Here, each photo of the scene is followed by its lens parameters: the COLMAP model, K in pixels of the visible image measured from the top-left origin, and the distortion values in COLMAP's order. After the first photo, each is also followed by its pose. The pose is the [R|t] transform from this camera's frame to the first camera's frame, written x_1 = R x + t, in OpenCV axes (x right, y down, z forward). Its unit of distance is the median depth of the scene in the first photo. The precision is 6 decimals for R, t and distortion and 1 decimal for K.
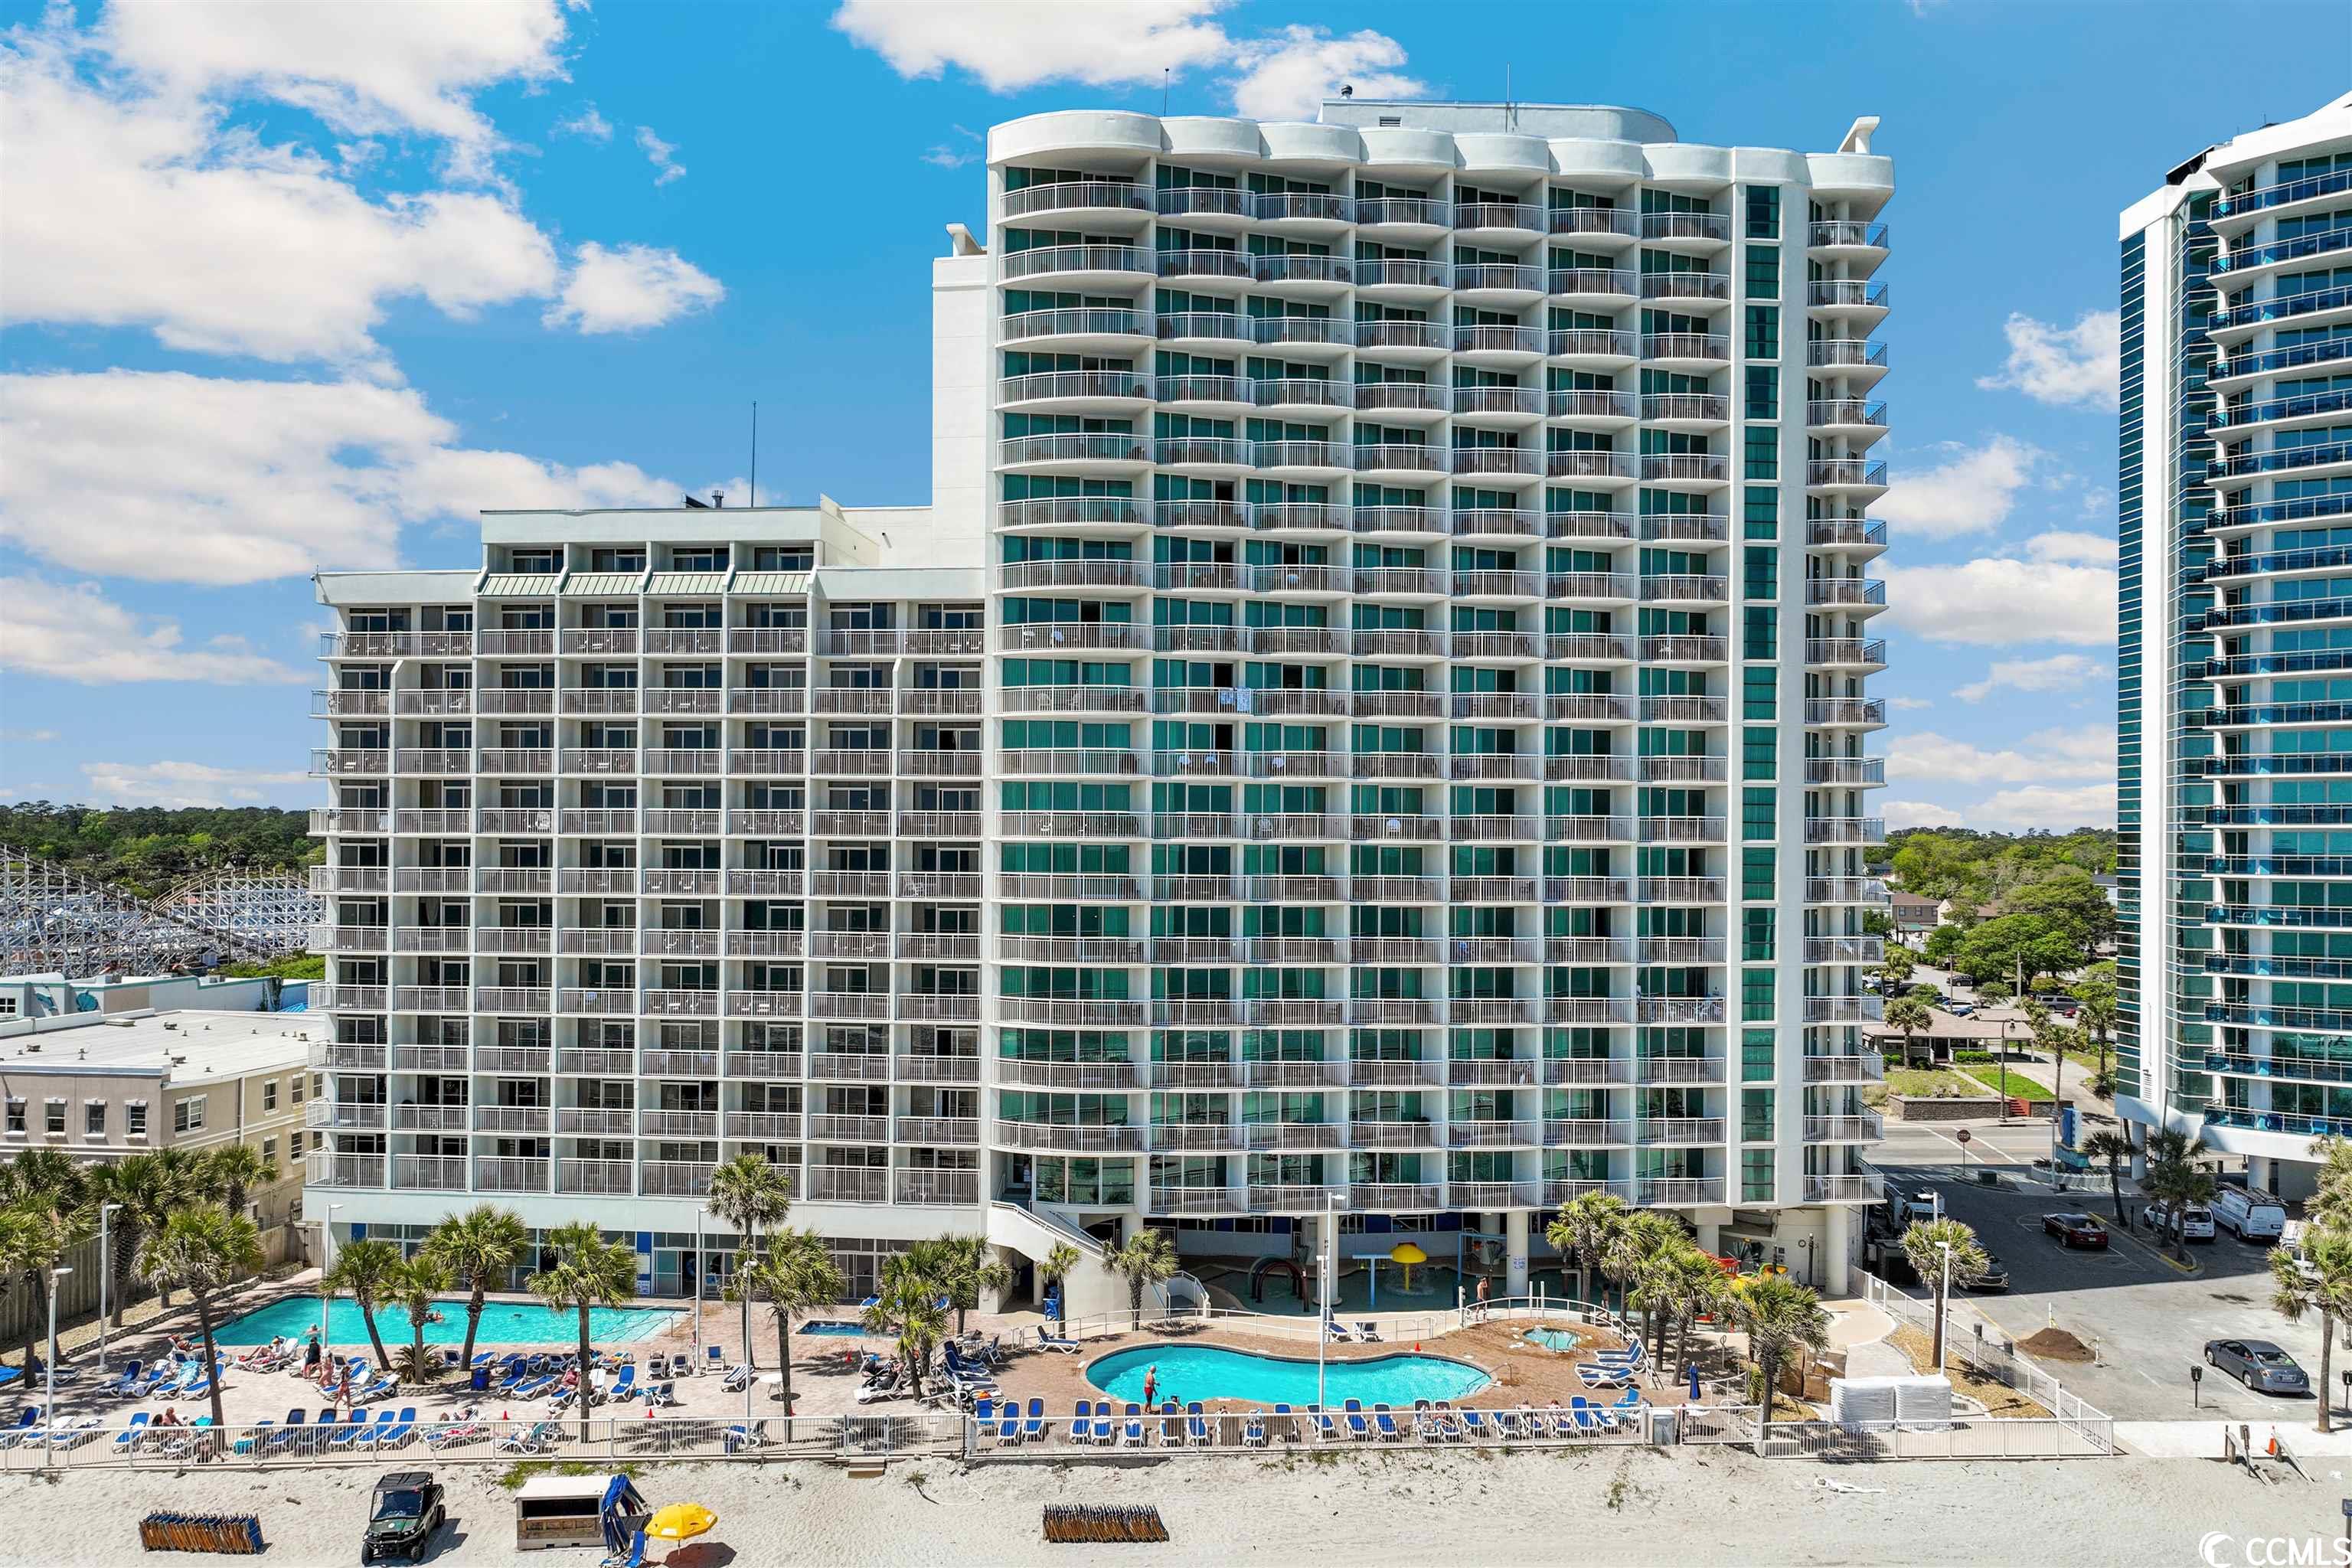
lens RADIAL K [[1646.0, 0, 1183.9], [0, 1646.0, 842.2], [0, 0, 1]] dist [0.008360, 0.005609]
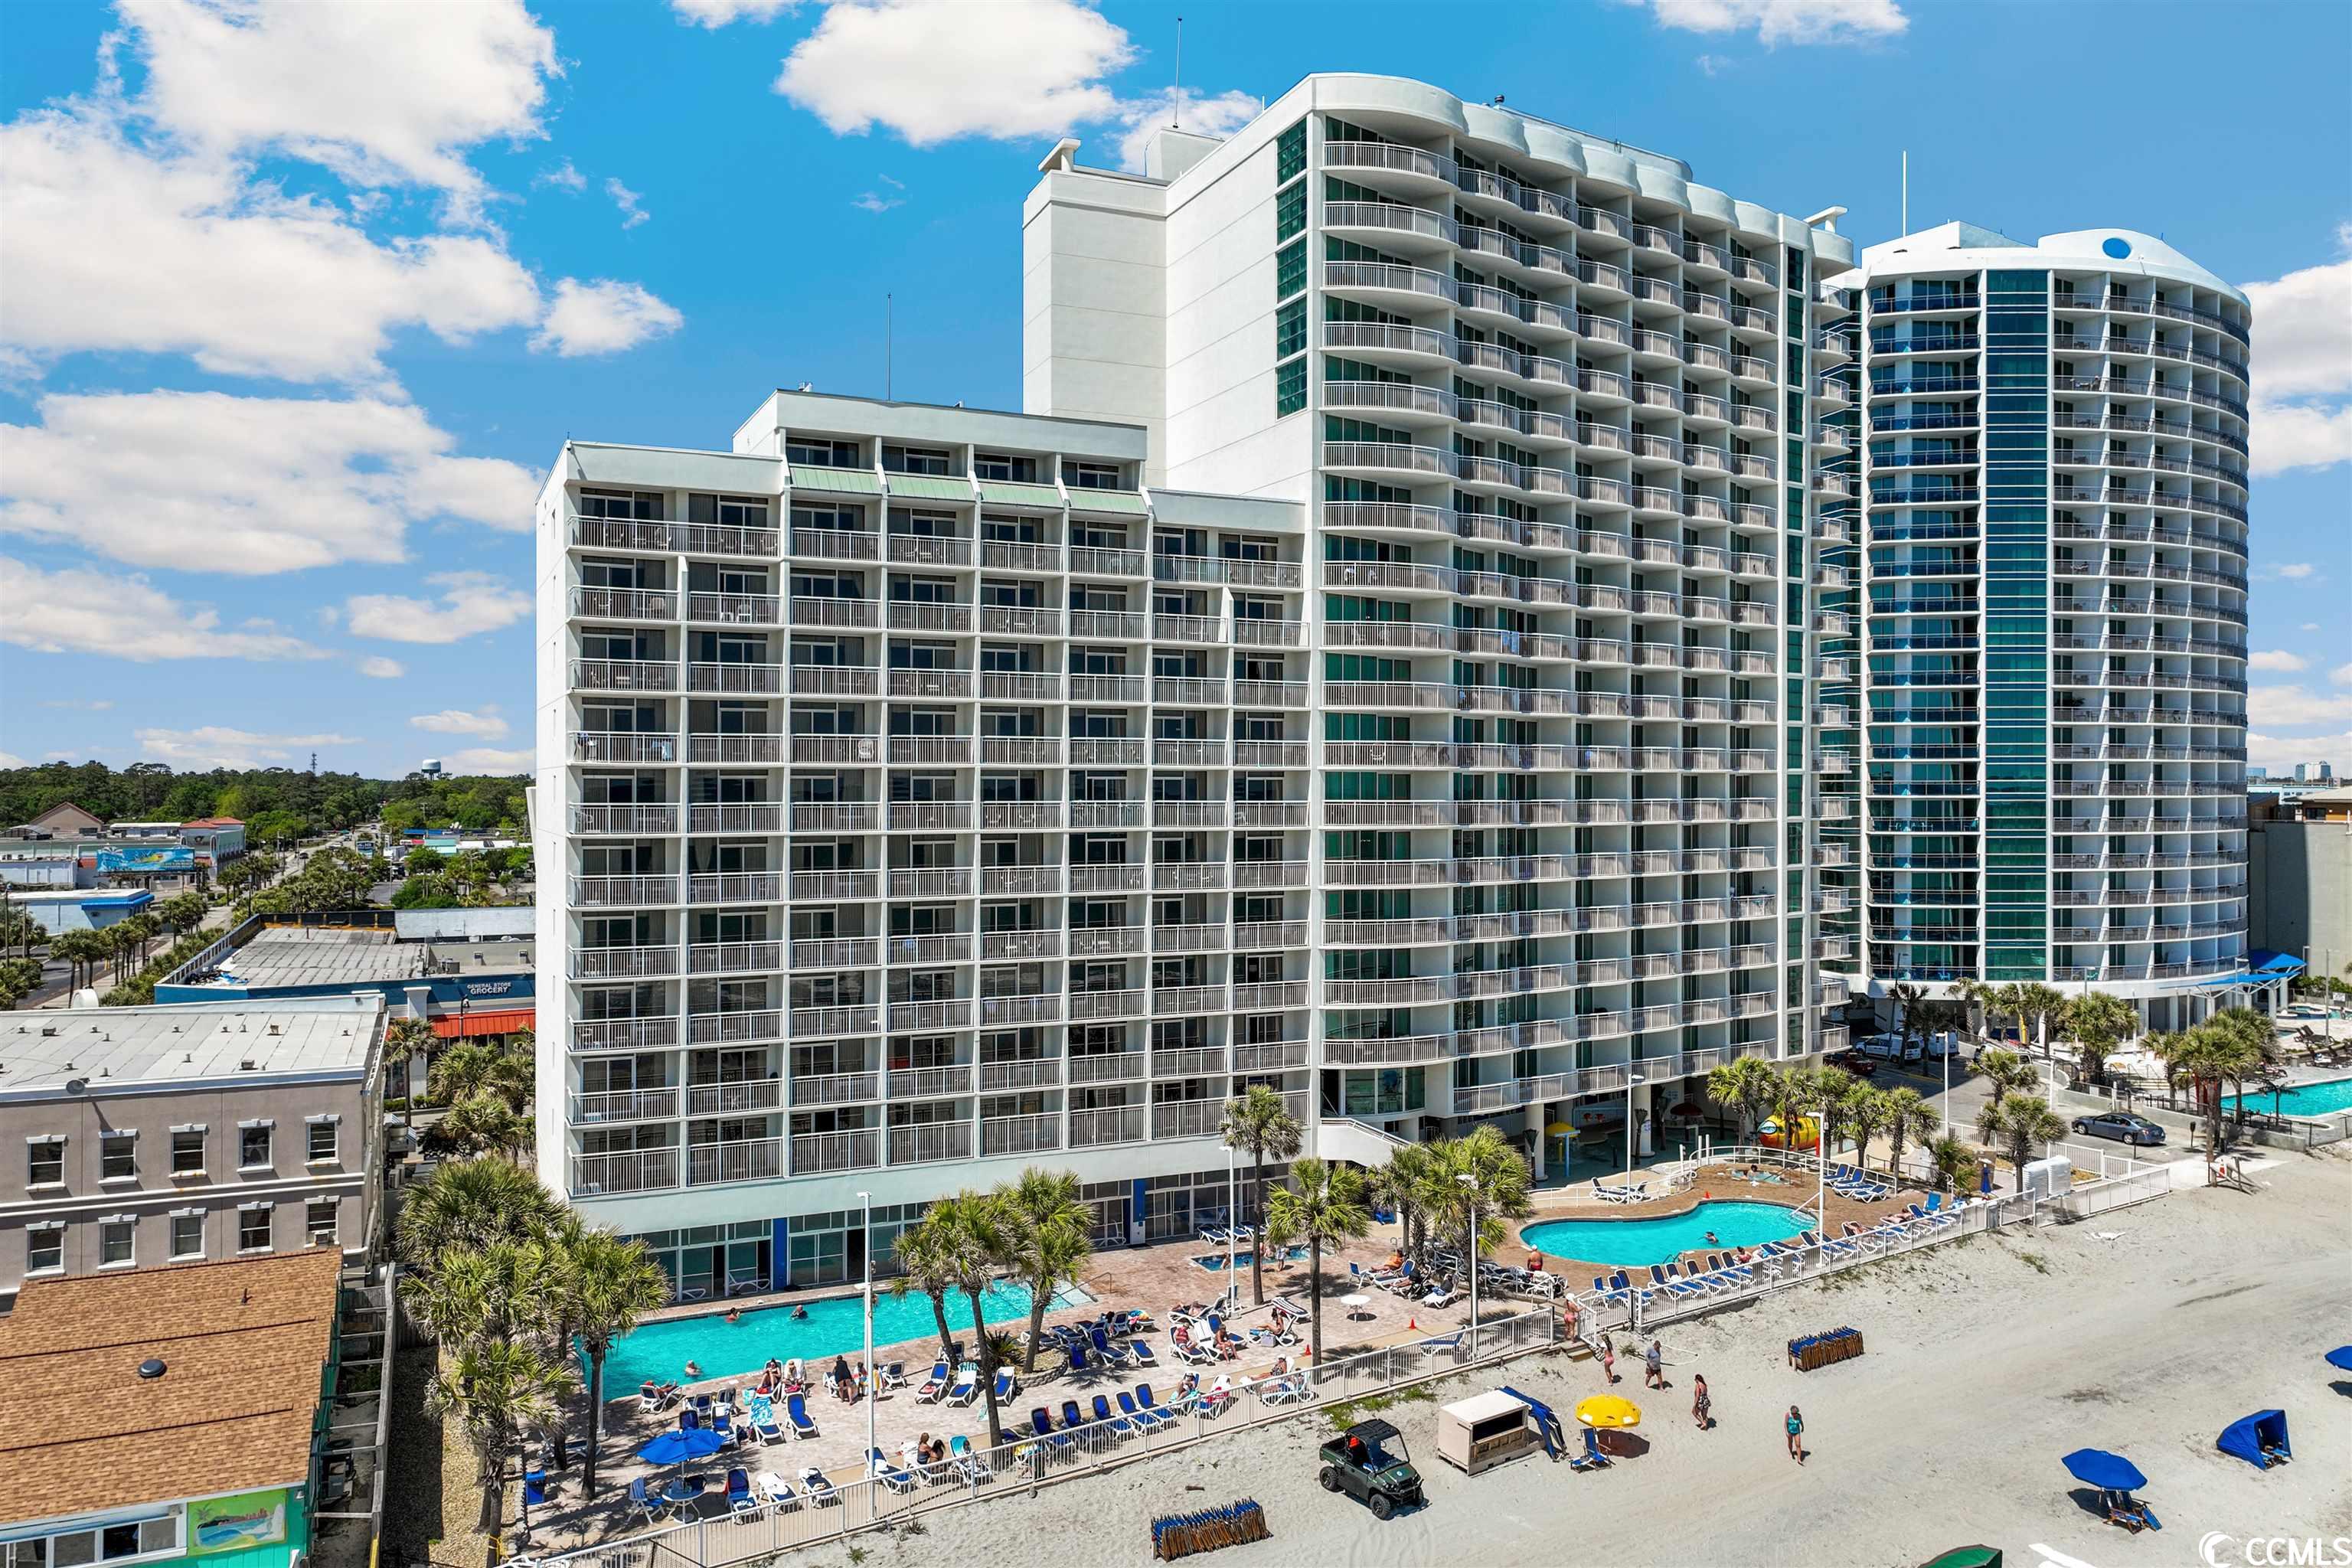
lens RADIAL K [[1646.0, 0, 1158.6], [0, 1646.0, 788.9], [0, 0, 1]] dist [0.008360, 0.005609]
pose [[0.863274, -0.007615, 0.504678, -0.705859], [0.007727, 0.999968, 0.001870, 0.008569], [-0.504677, 0.002286, 0.863305, 0.158283]]
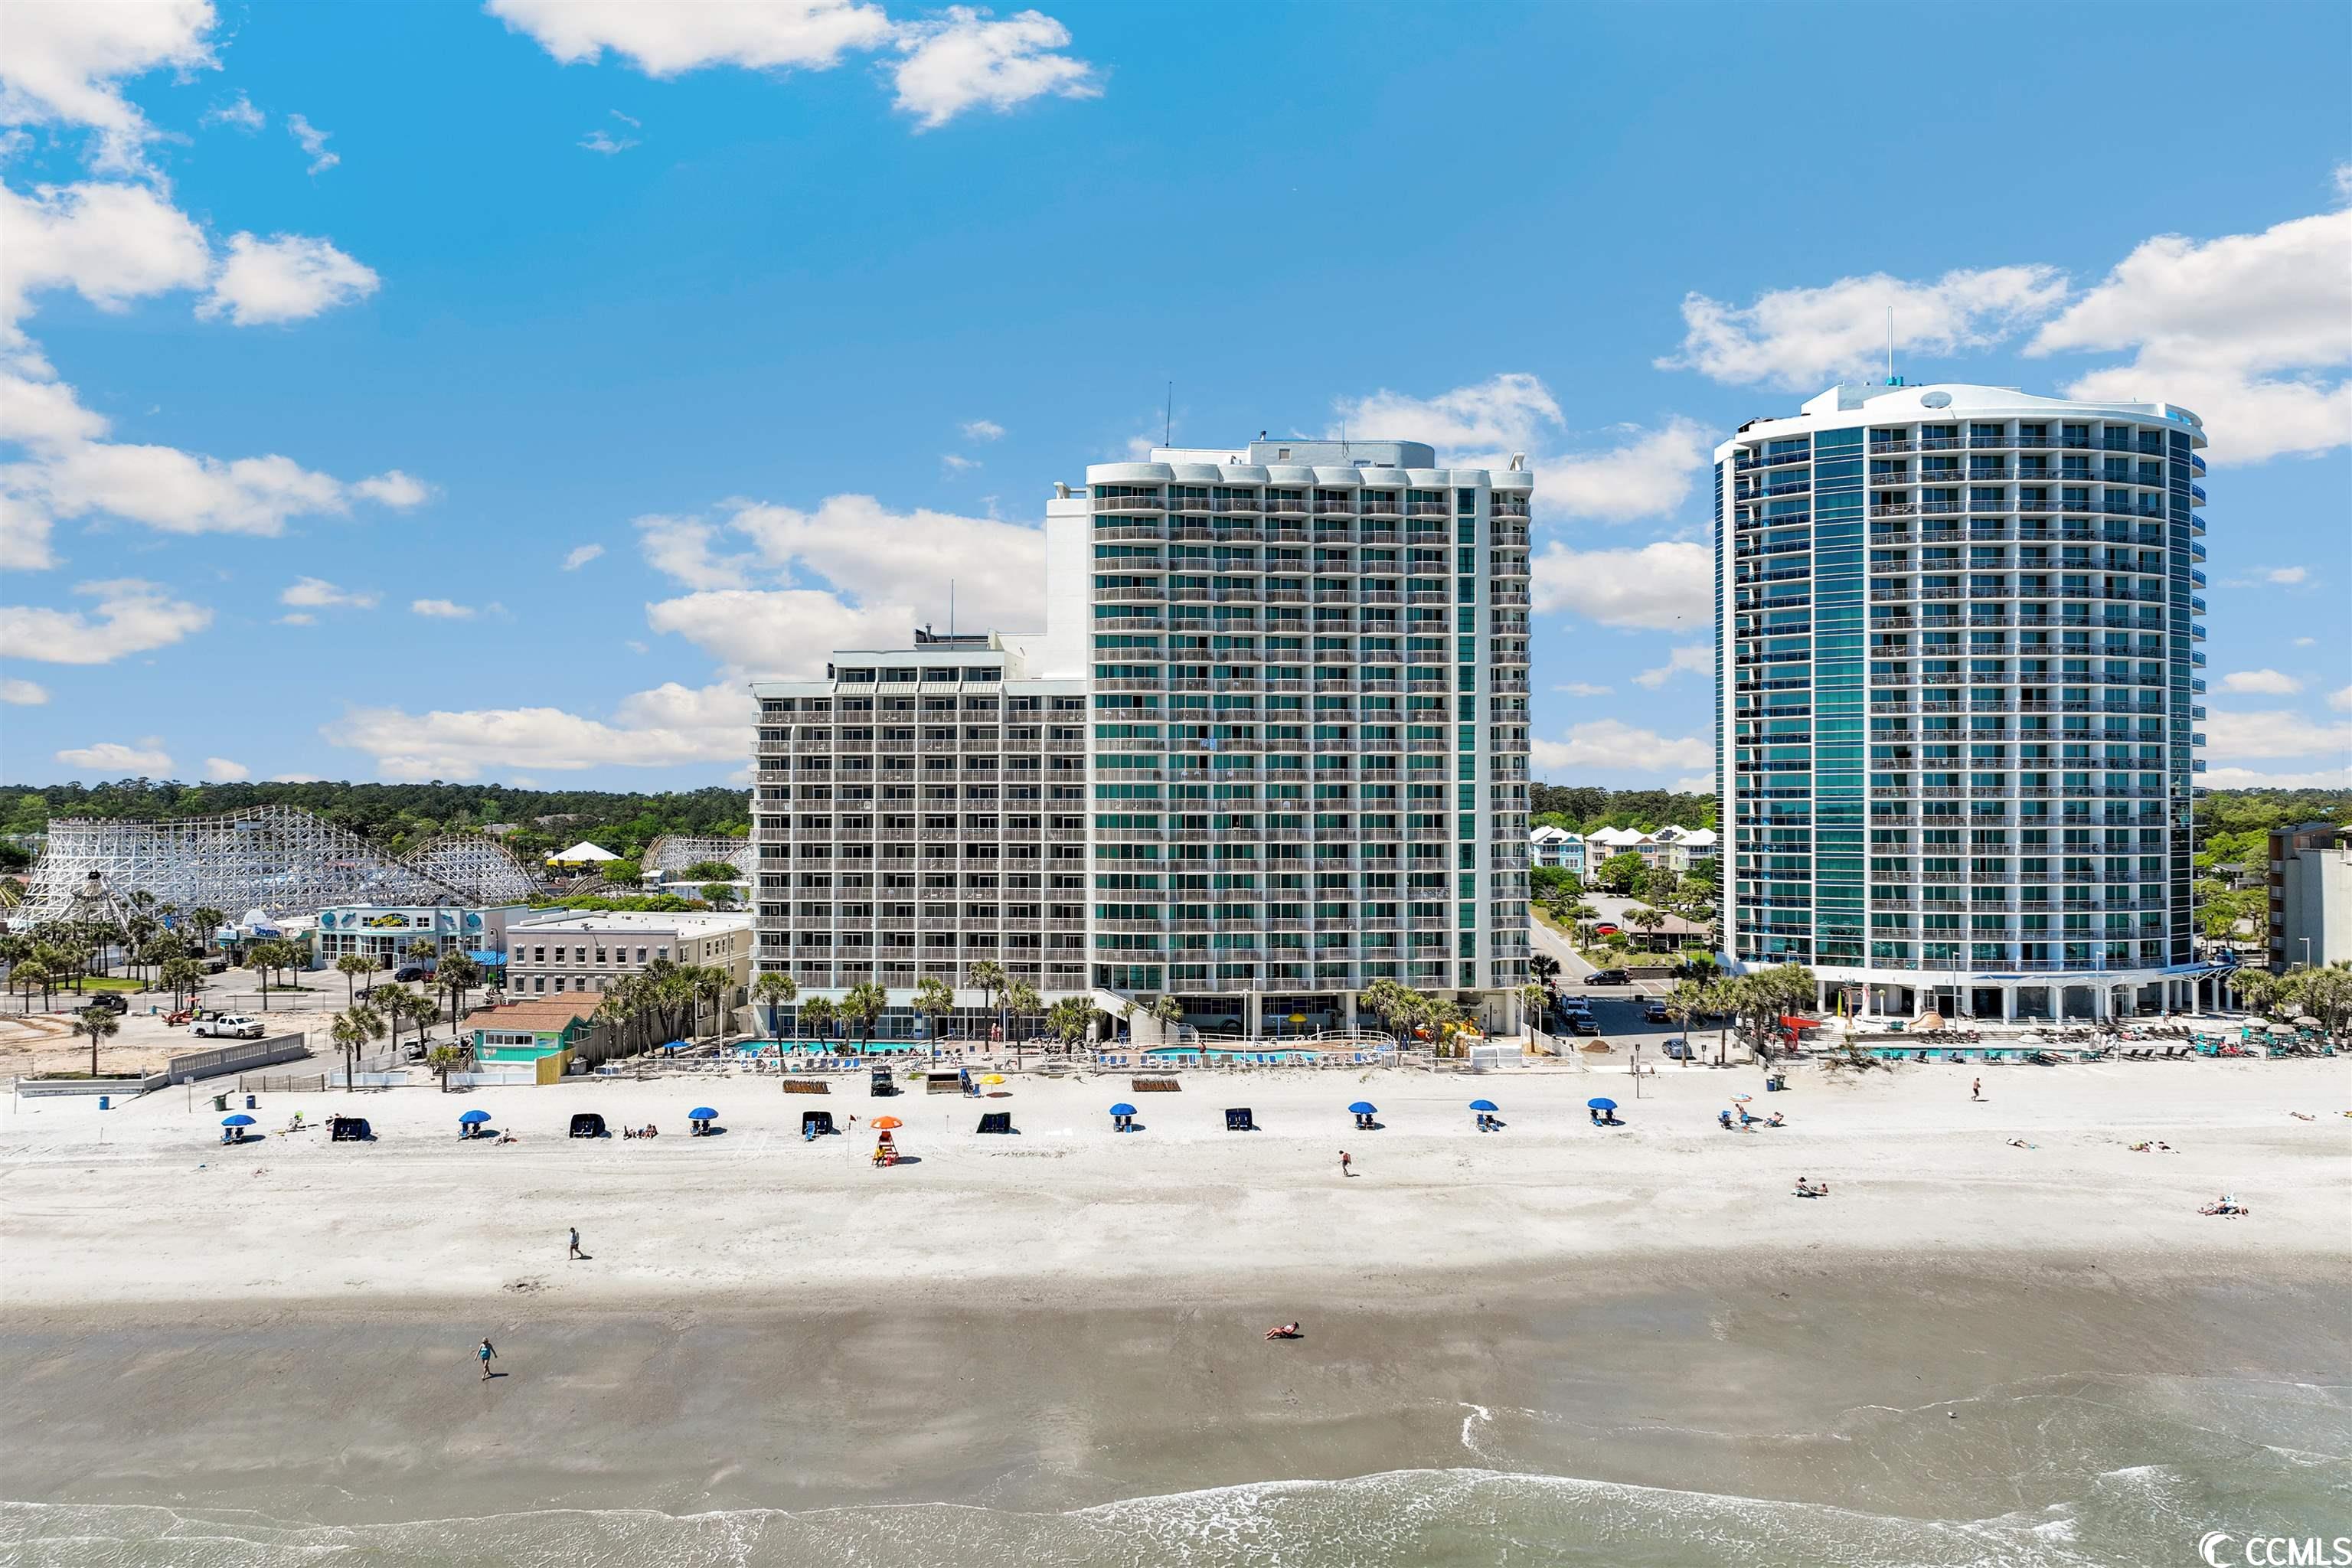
lens RADIAL K [[1646.0, 0, 1177.8], [0, 1646.0, 798.2], [0, 0, 1]] dist [0.008360, 0.005609]
pose [[0.999968, -0.007820, 0.001466, -0.010863], [0.007826, 0.999961, -0.004097, -0.010227], [-0.001434, 0.004108, 0.999991, -1.033623]]
